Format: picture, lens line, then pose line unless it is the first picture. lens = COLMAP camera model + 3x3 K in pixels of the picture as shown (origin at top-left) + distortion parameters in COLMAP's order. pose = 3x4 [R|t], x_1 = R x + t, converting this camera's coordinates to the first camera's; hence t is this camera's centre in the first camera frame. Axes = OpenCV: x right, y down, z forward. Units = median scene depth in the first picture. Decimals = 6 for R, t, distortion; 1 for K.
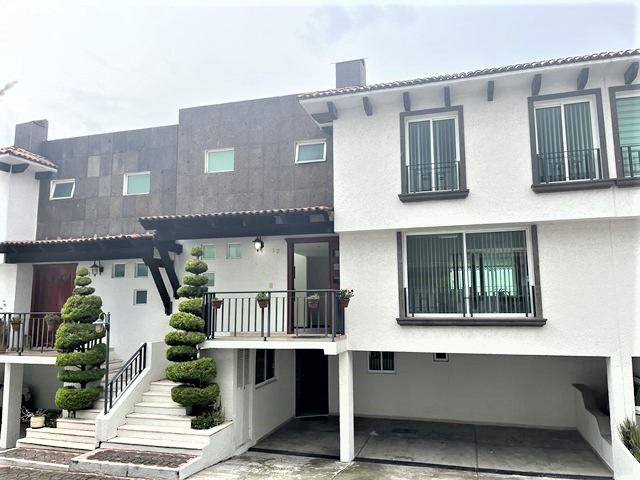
lens RADIAL K [[488.4, 0, 322.2], [0, 488.4, 246.2], [0, 0, 1]] dist [0.030716, -0.057478]
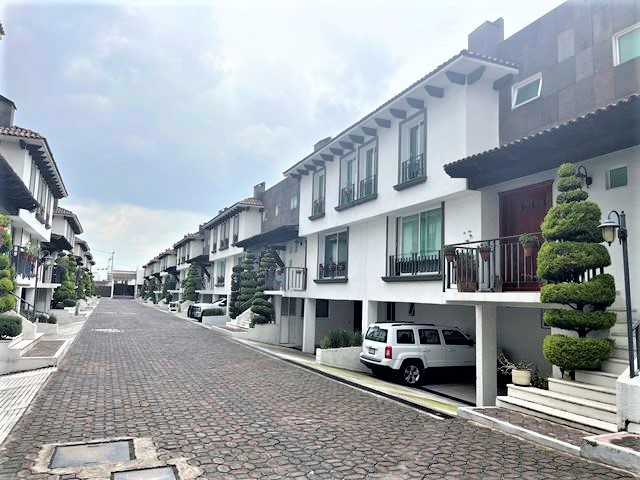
lens RADIAL K [[488.4, 0, 323.9], [0, 488.4, 239.8], [0, 0, 1]] dist [0.030716, -0.057478]
pose [[0.648075, -0.062361, -0.759019, -0.200566], [0.059376, 0.997746, -0.031278, 0.155813], [0.759259, -0.024797, 0.650316, 0.301170]]
